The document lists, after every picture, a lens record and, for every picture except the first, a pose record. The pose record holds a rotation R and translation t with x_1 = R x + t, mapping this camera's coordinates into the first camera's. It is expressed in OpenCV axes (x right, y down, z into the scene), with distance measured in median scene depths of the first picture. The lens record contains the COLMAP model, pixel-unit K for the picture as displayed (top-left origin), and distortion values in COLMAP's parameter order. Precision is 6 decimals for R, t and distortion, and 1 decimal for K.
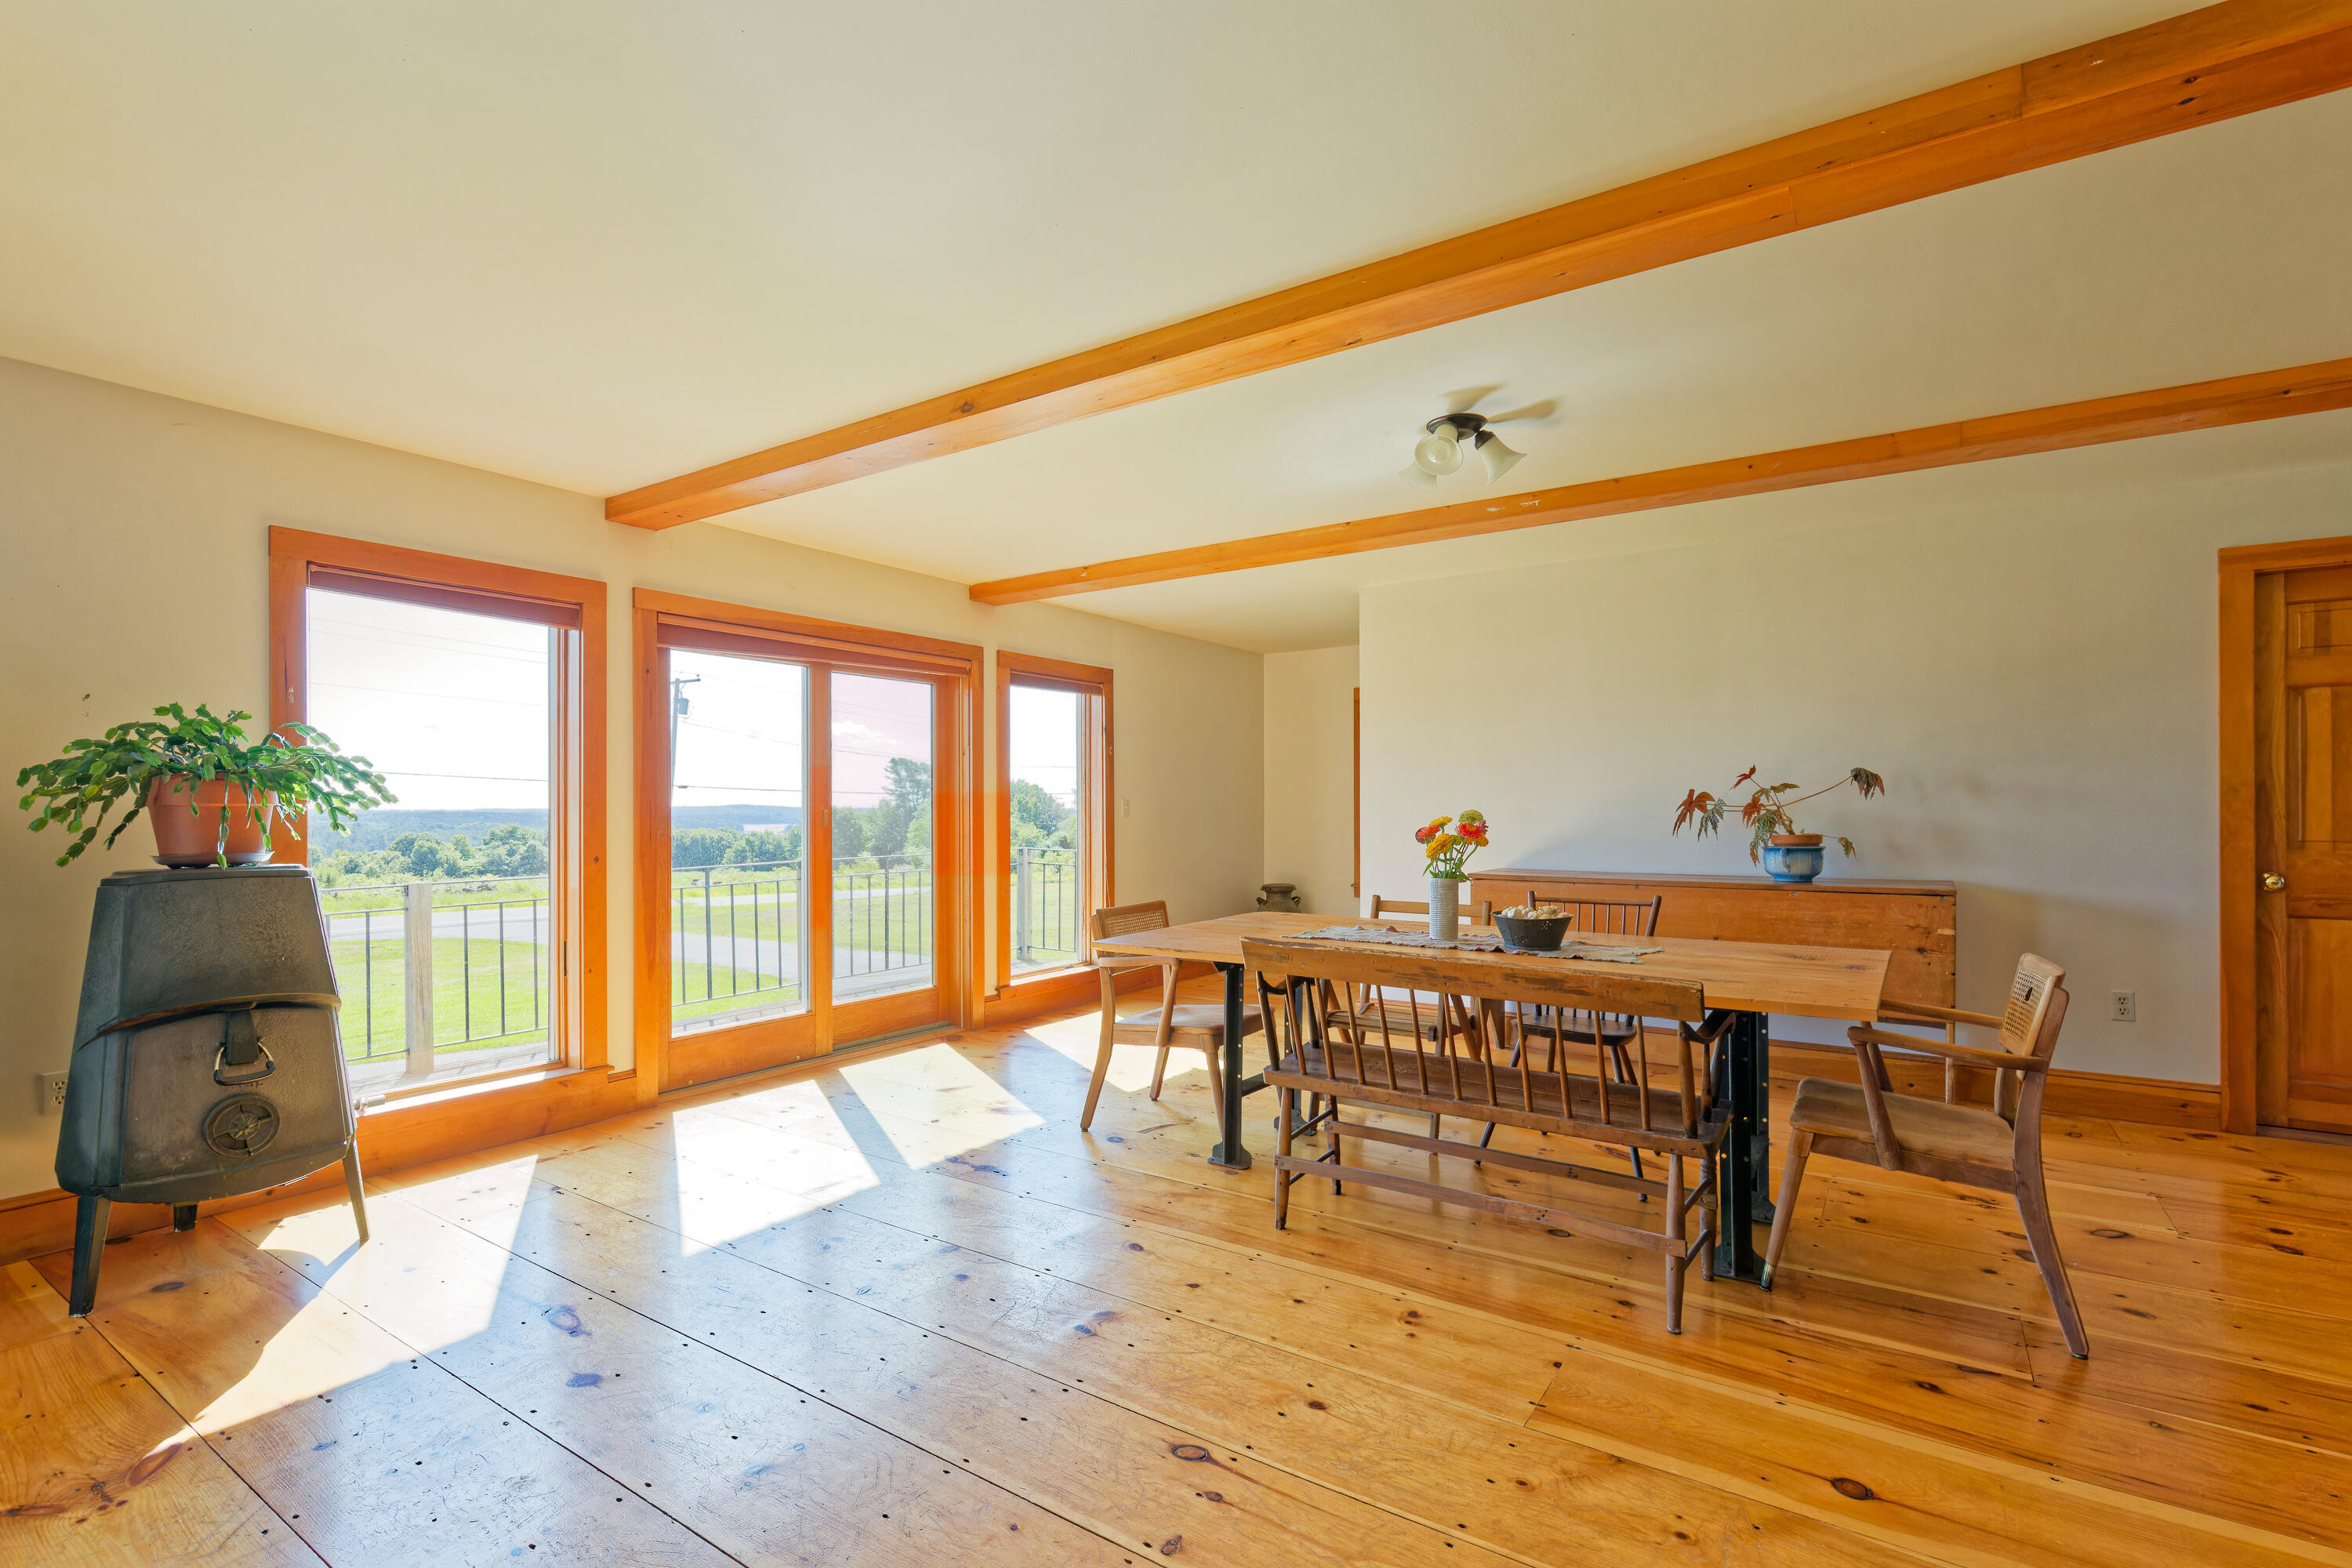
lens RADIAL K [[1074.2, 0, 1153.6], [0, 1074.2, 799.7], [0, 0, 1]] dist [0.005182, -0.002671]
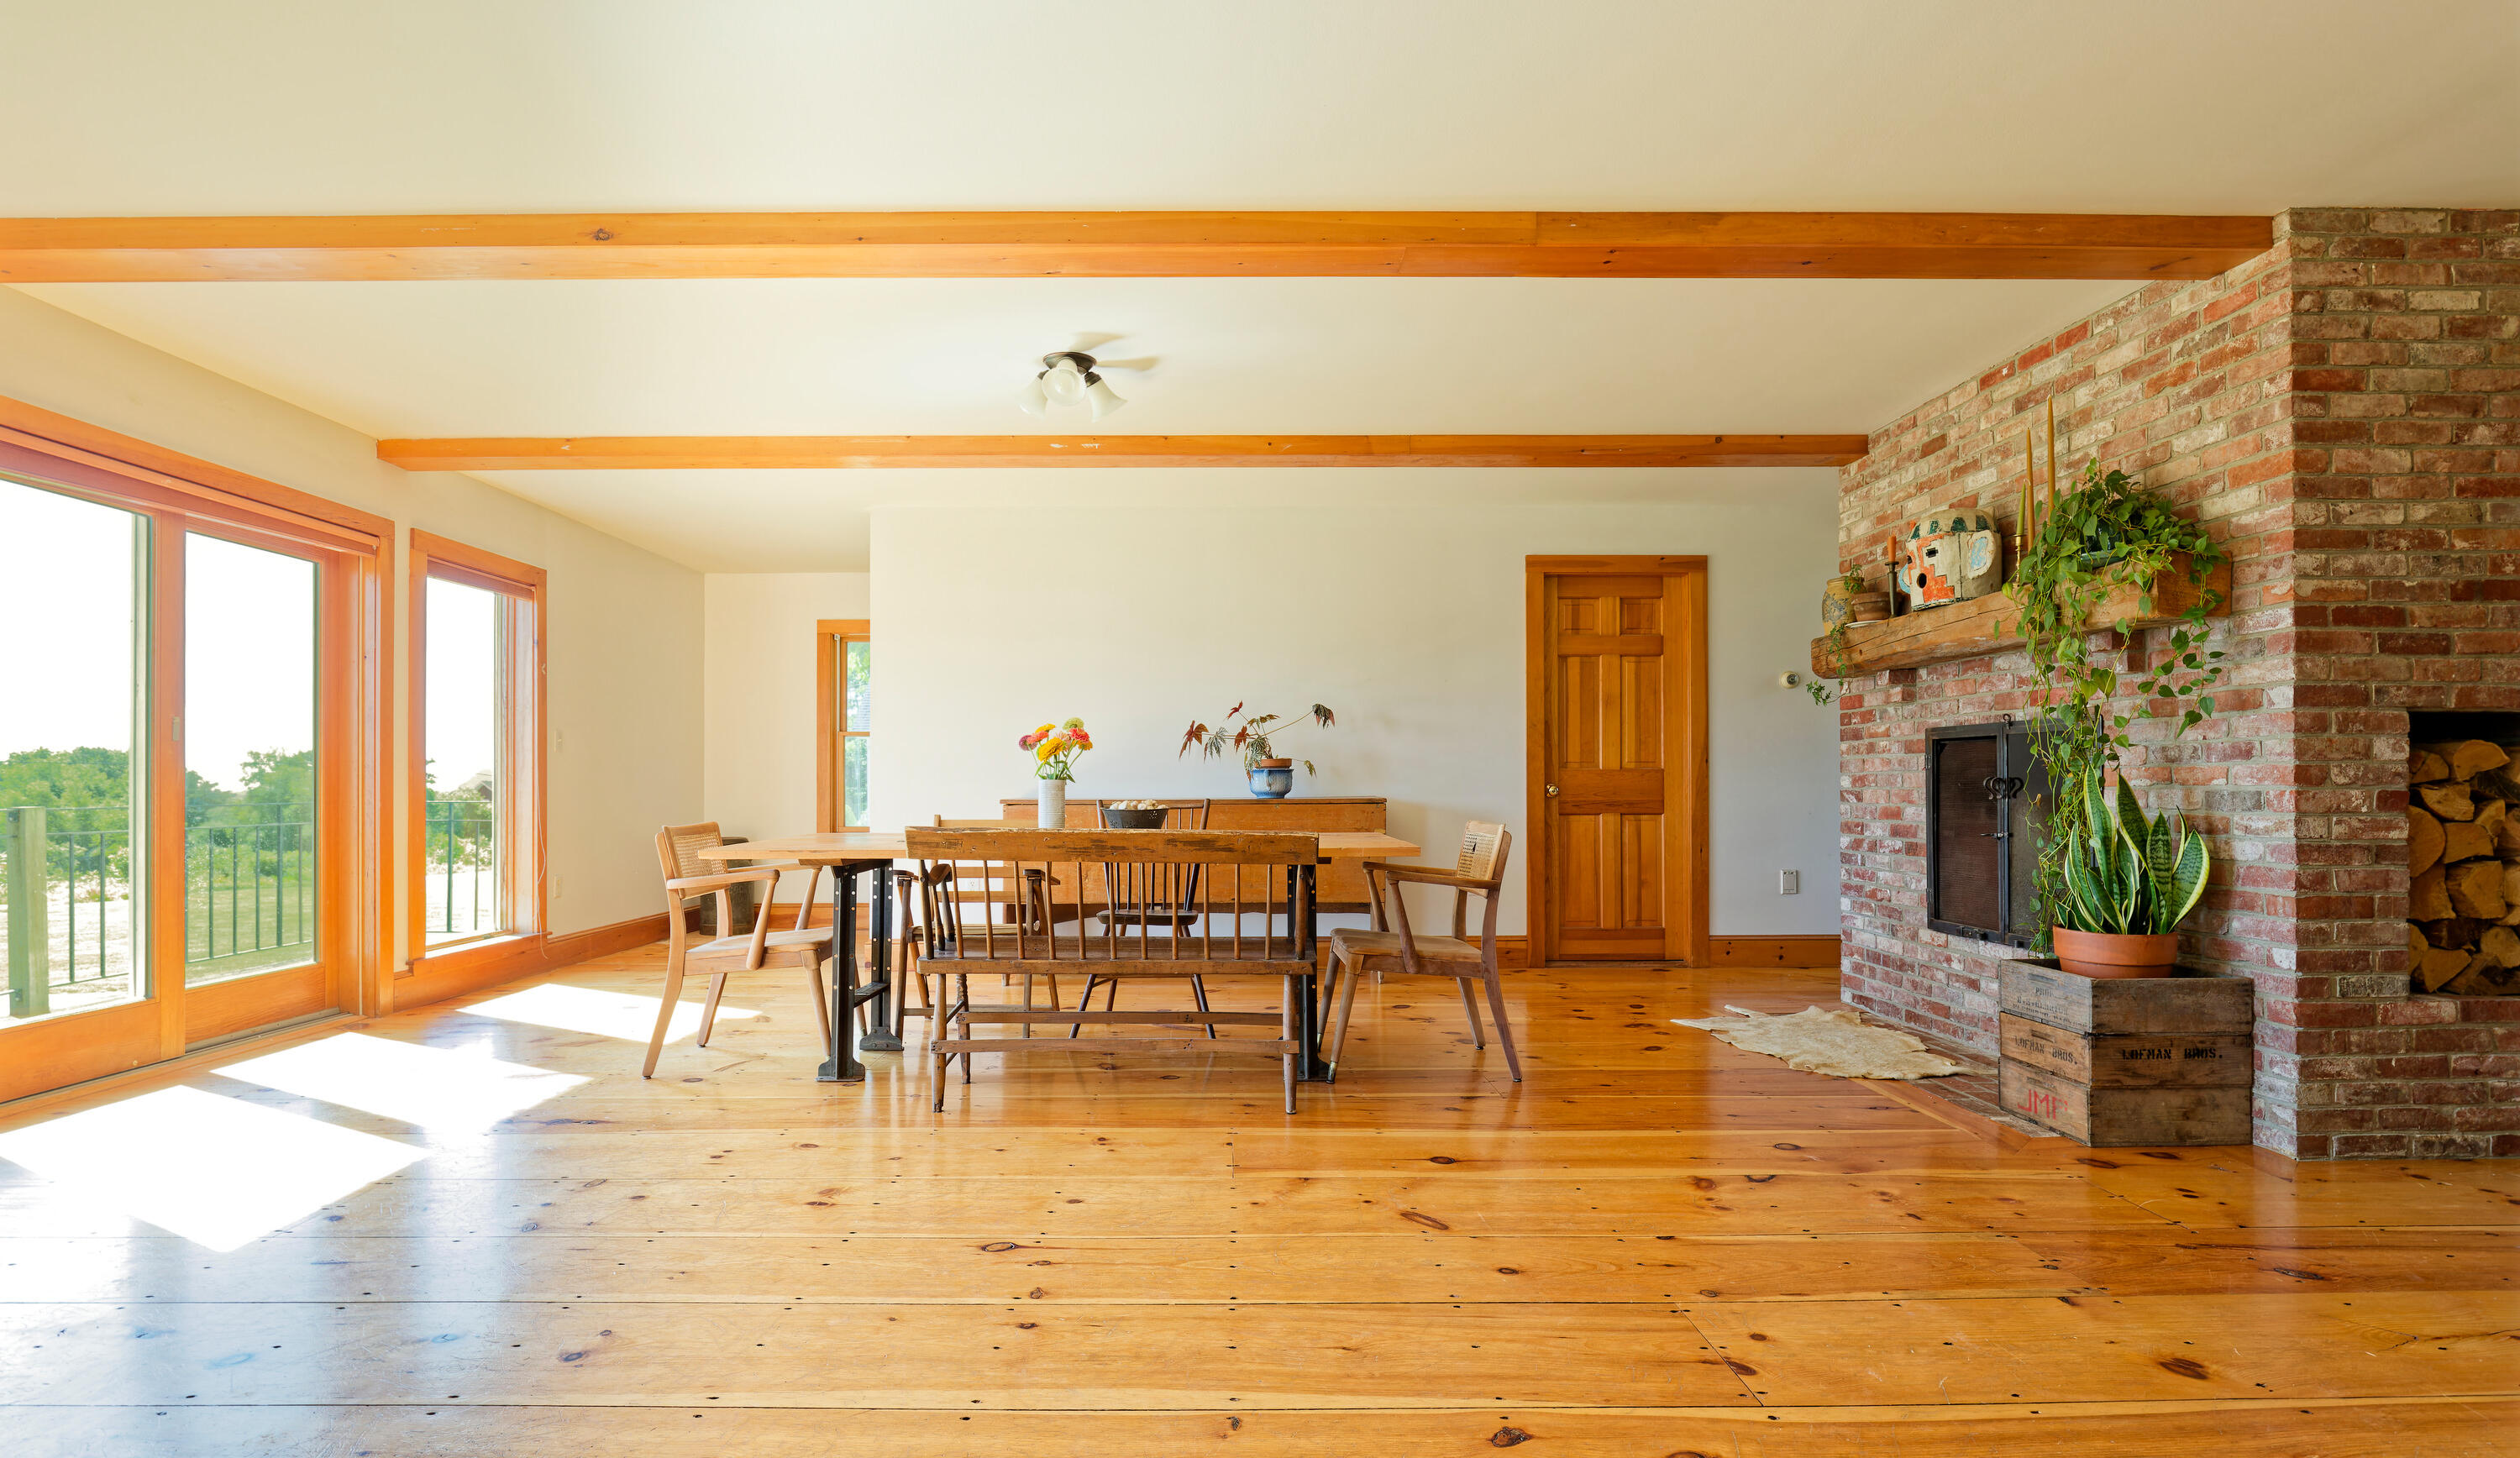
lens RADIAL K [[1219.3, 0, 1209.7], [0, 1219.3, 767.7], [0, 0, 1]] dist [-0.008434, -0.001872]
pose [[0.824989, 0.009080, 0.565076, -0.259387], [-0.004422, 0.999944, -0.009612, 0.064454], [-0.565132, 0.005431, 0.824983, -0.082812]]
